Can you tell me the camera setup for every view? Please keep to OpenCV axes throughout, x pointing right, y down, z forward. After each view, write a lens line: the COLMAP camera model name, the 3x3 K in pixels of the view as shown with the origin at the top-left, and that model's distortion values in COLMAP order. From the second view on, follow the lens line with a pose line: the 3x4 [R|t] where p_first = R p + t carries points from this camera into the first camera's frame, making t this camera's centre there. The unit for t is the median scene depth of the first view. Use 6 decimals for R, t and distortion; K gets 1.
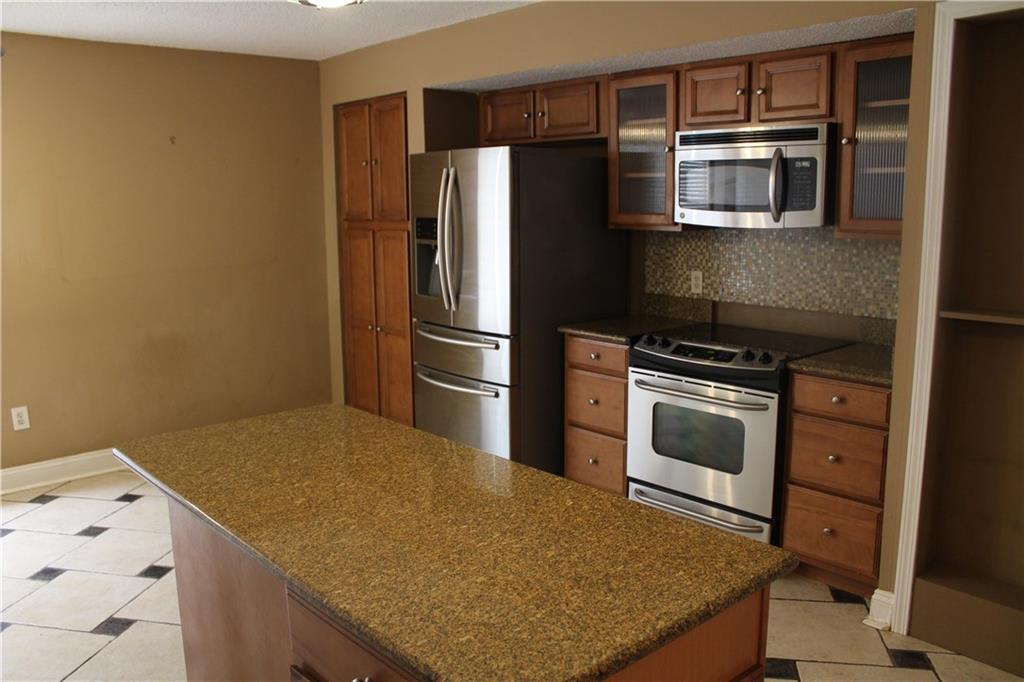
lens RADIAL K [[848.6, 0, 511.9], [0, 848.6, 343.6], [0, 0, 1]] dist [-0.157065, 0.100461]
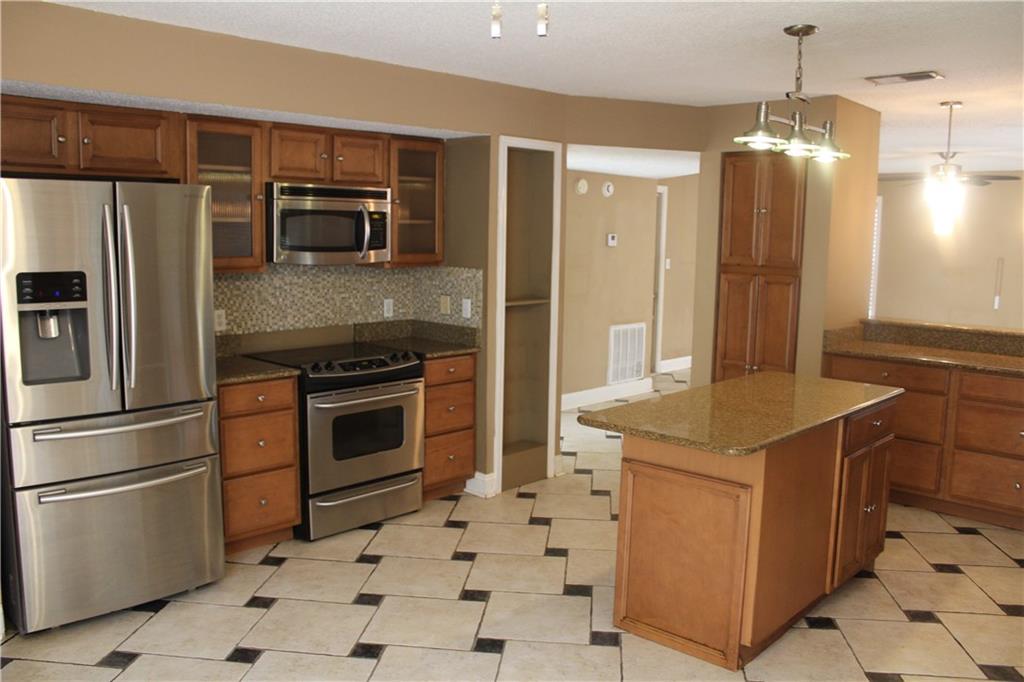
lens RADIAL K [[848.6, 0, 511.9], [0, 848.6, 344.5], [0, 0, 1]] dist [-0.157065, 0.100461]
pose [[-0.081962, -0.125971, 0.988642, -0.948507], [0.155360, 0.978238, 0.137526, -0.144919], [-0.984452, 0.164868, -0.060608, 0.785146]]
